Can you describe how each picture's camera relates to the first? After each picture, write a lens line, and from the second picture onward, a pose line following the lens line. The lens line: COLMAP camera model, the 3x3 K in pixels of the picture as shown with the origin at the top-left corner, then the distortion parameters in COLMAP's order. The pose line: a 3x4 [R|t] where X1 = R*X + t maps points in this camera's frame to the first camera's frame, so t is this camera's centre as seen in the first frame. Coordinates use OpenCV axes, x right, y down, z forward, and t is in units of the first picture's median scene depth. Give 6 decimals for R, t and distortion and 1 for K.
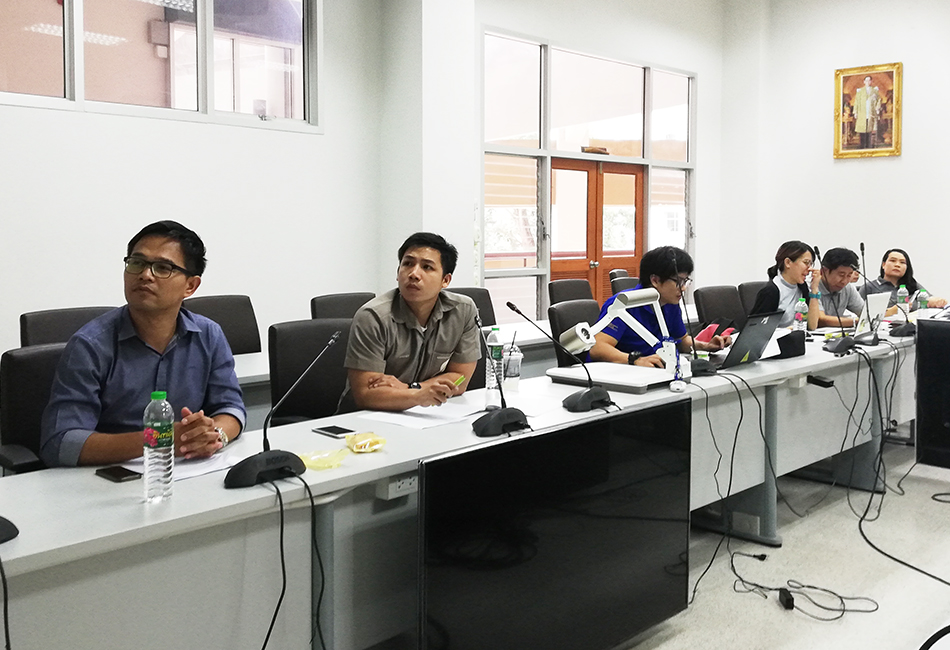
lens RADIAL K [[924.7, 0, 473.3], [0, 924.7, 276.9], [0, 0, 1]] dist [0.013460, -0.015425]
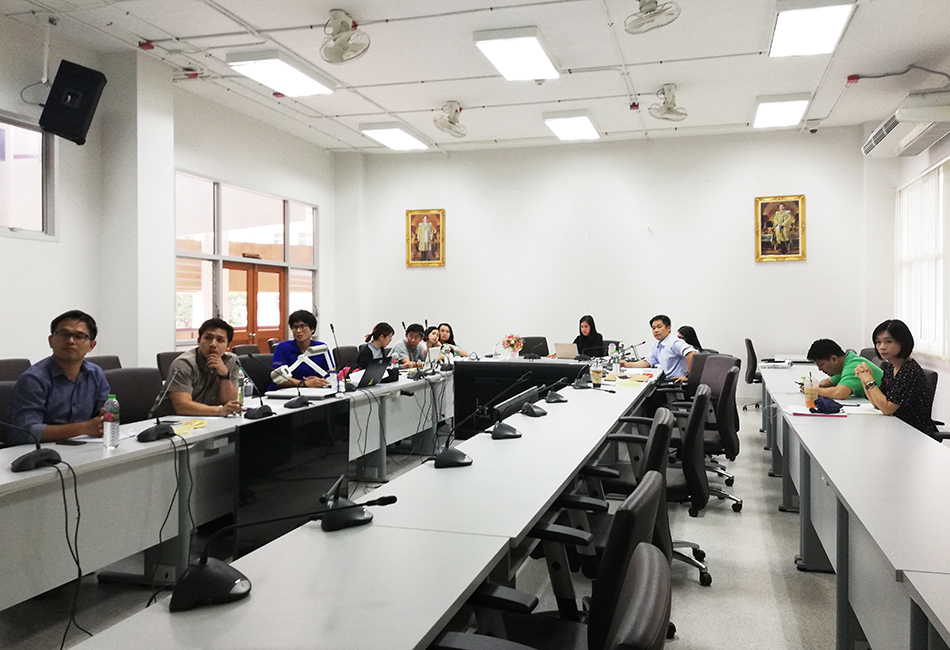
lens RADIAL K [[744.9, 0, 475.0], [0, 744.9, 325.0], [0, 0, 1]] dist [0.109414, -0.000902]
pose [[0.892395, -0.007104, 0.451199, -0.089091], [0.020186, 0.999504, -0.024189, 0.005853], [-0.450803, 0.030694, 0.892096, -0.201819]]
